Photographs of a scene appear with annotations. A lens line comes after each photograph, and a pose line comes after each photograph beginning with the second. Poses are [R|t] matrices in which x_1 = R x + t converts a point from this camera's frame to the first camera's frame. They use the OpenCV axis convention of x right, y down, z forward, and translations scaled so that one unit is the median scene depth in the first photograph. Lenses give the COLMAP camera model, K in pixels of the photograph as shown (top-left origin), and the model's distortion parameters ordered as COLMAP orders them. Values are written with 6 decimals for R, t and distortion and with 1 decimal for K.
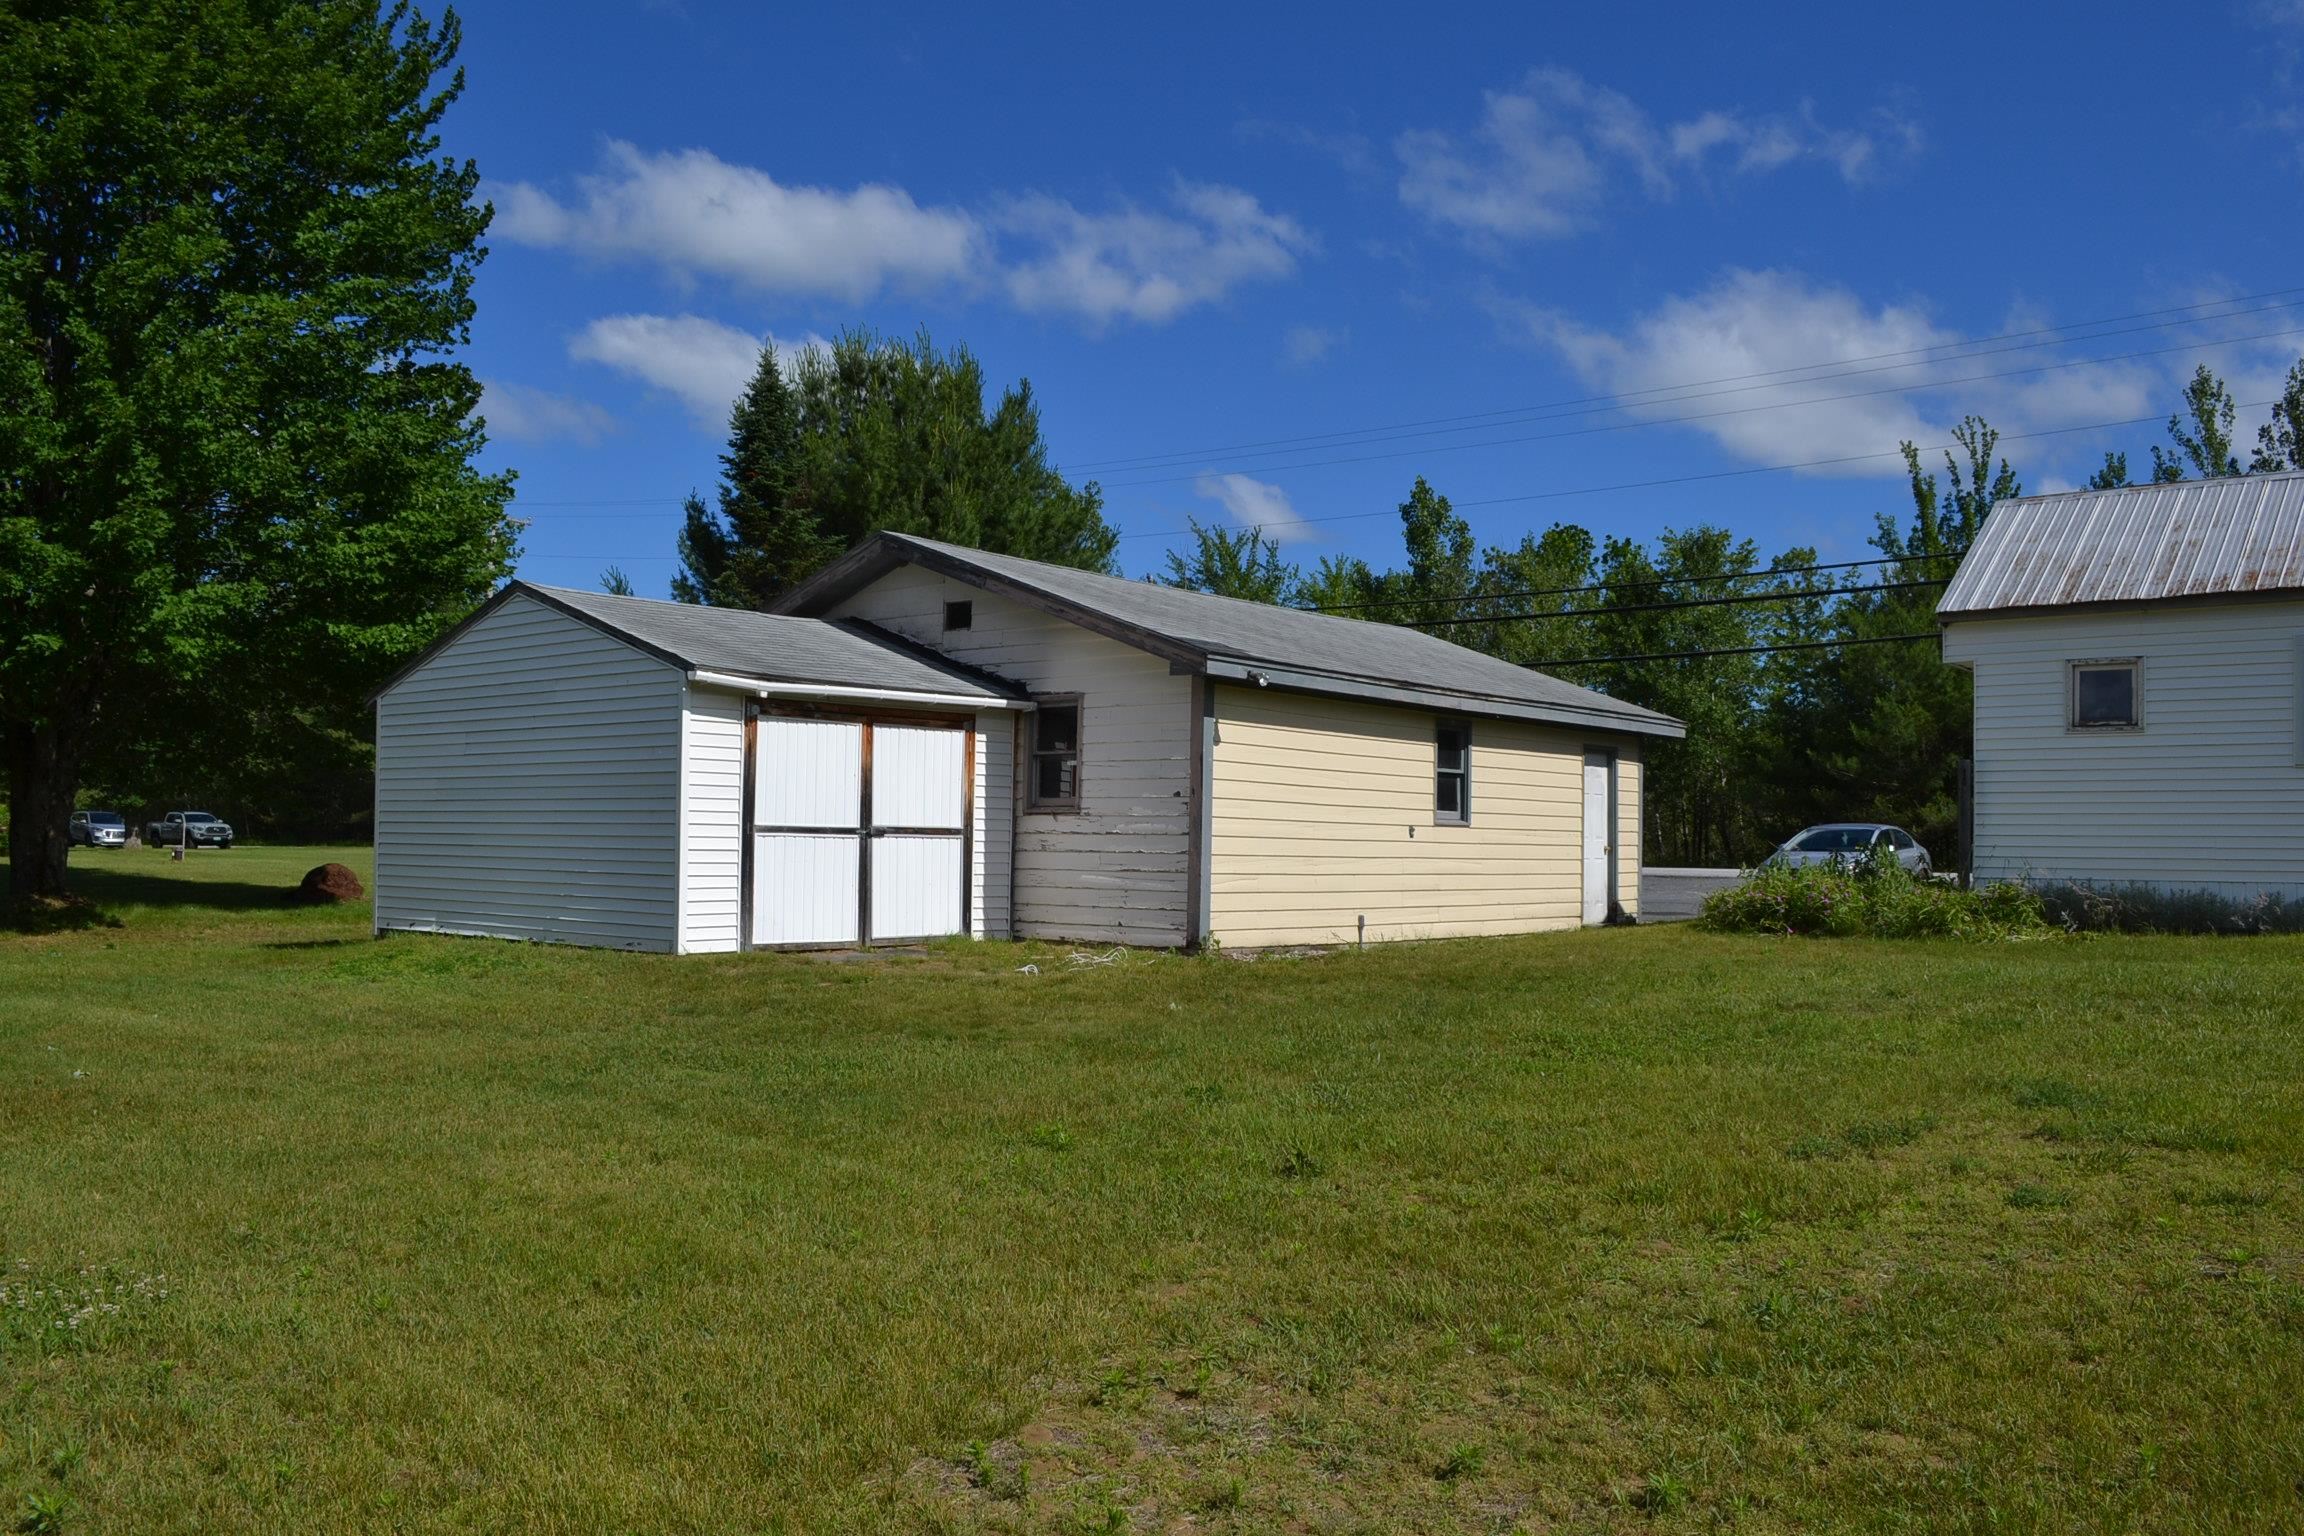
lens RADIAL K [[1859.2, 0, 1152.0], [0, 1859.2, 768.0], [0, 0, 1]] dist [-0.069387, 0.005048]
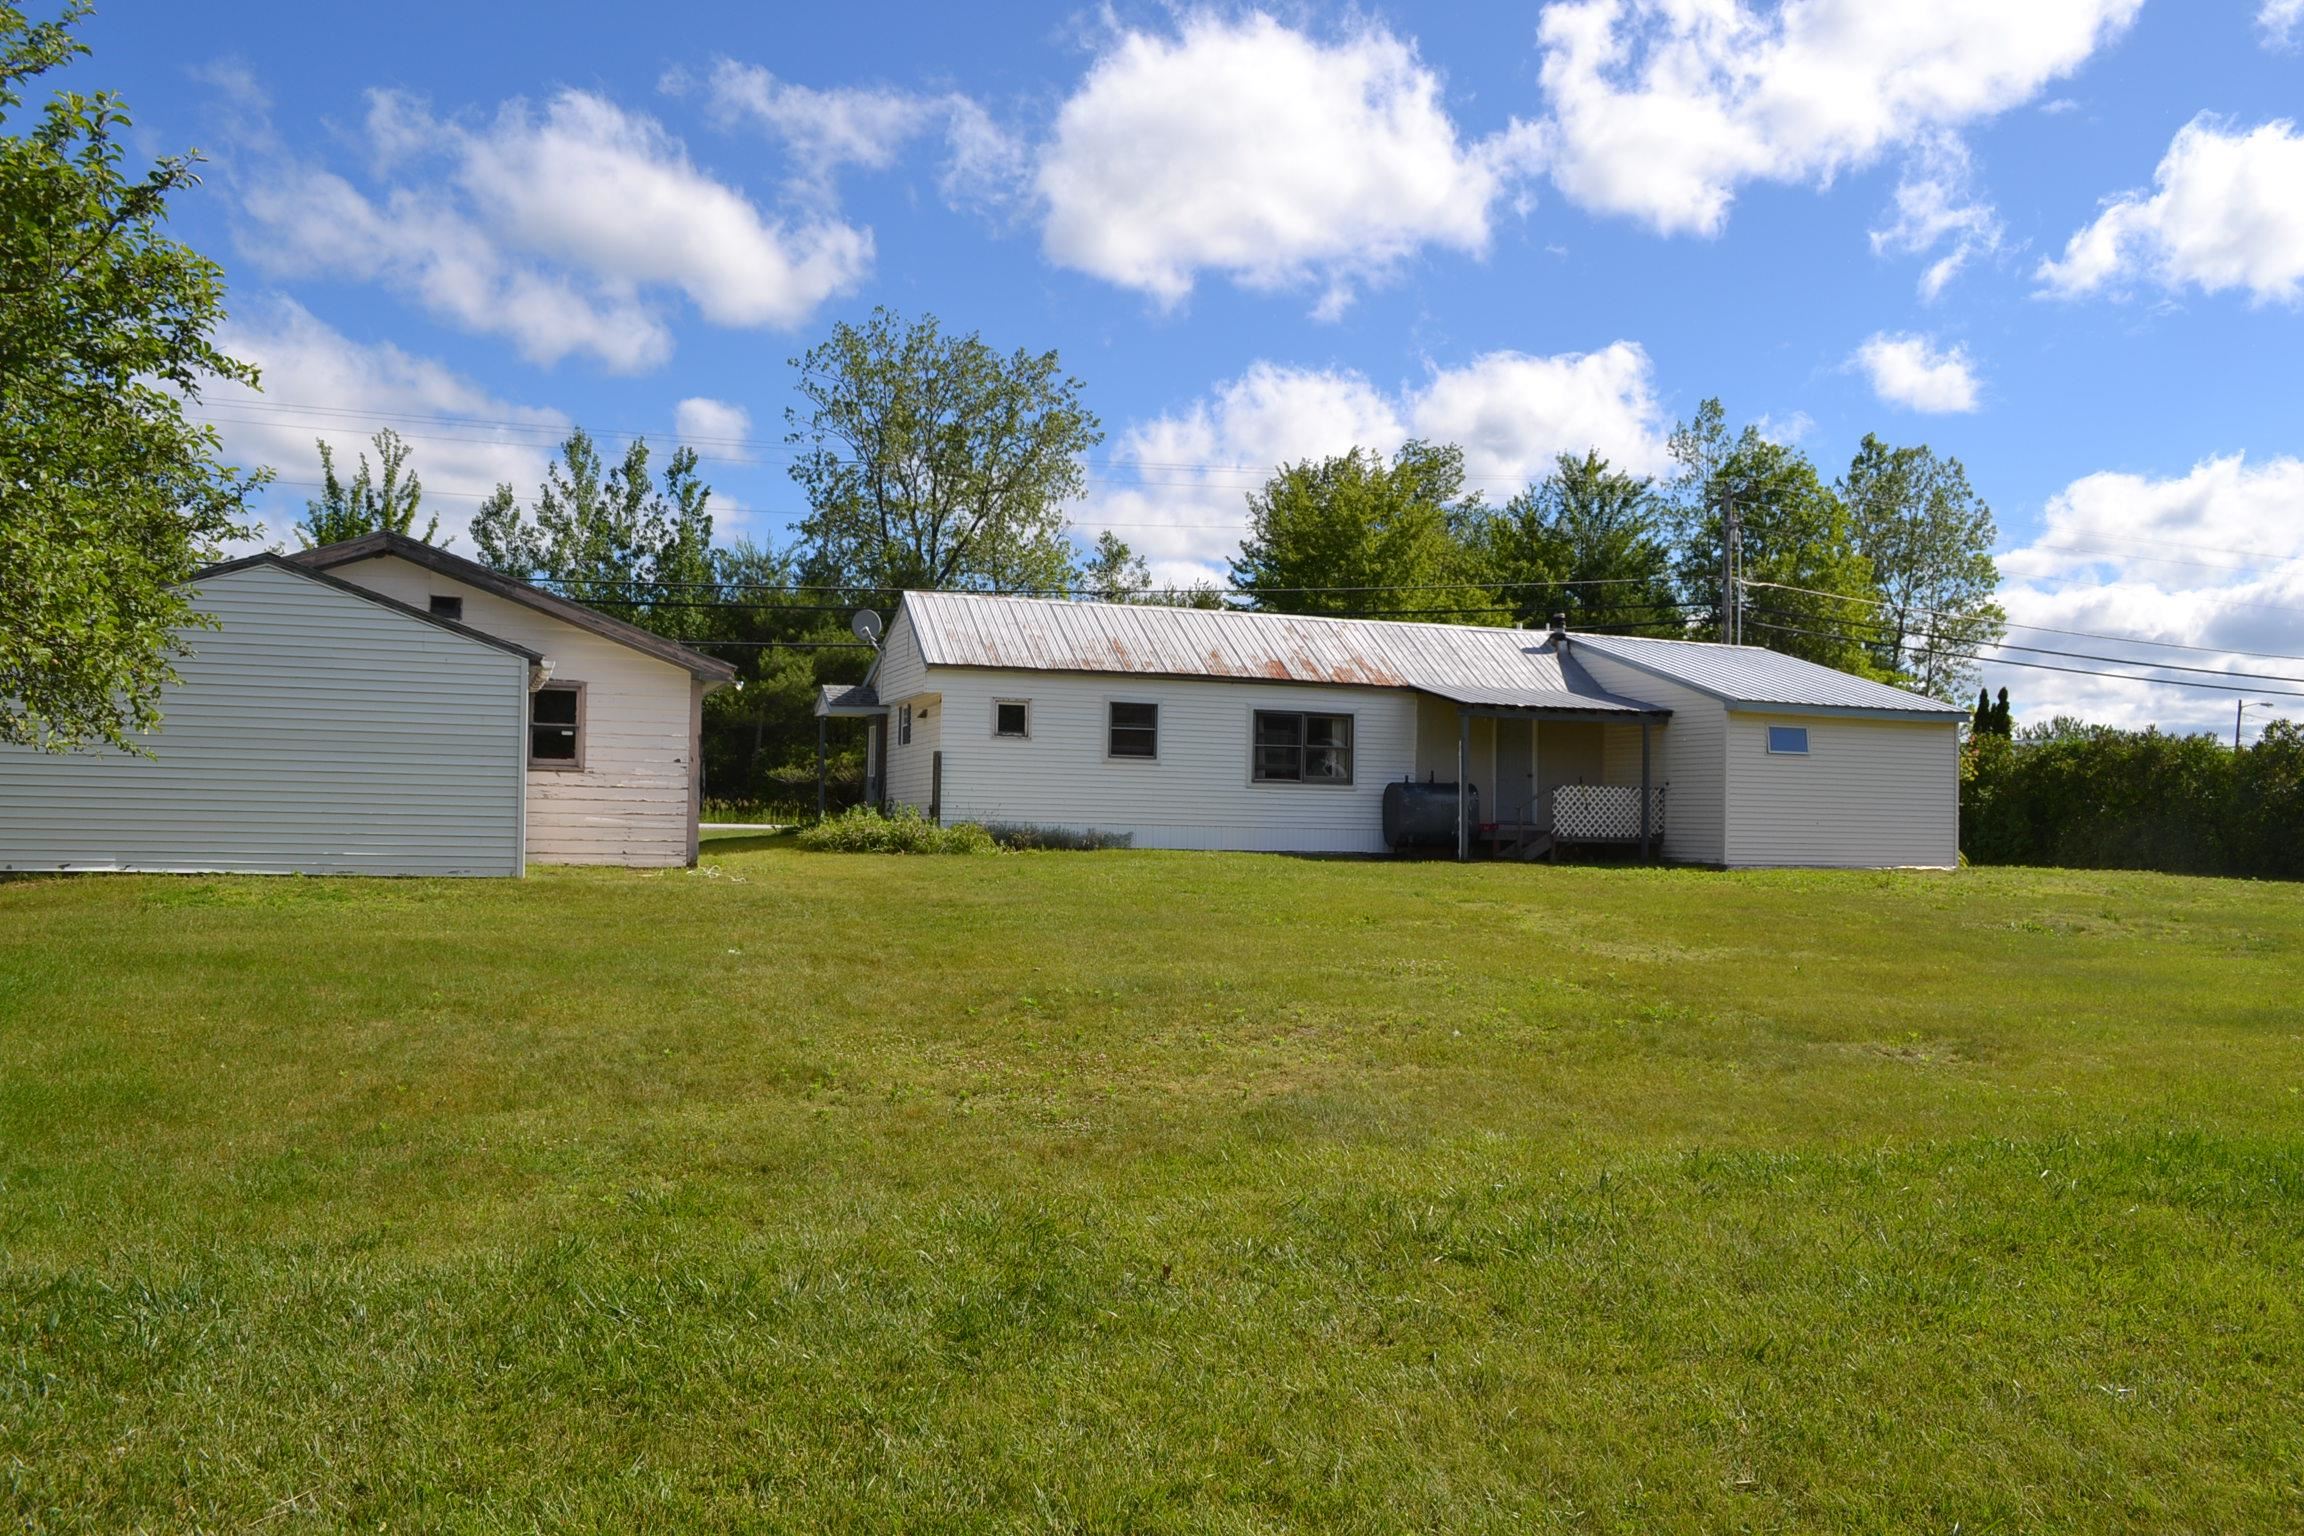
lens RADIAL K [[1859.2, 0, 1152.0], [0, 1859.2, 768.0], [0, 0, 1]] dist [-0.069387, 0.005048]
pose [[0.492606, 0.023454, 0.869937, -0.993281], [-0.046113, 0.998936, -0.000820, 0.003905], [-0.869030, -0.039711, 0.493163, -0.020051]]
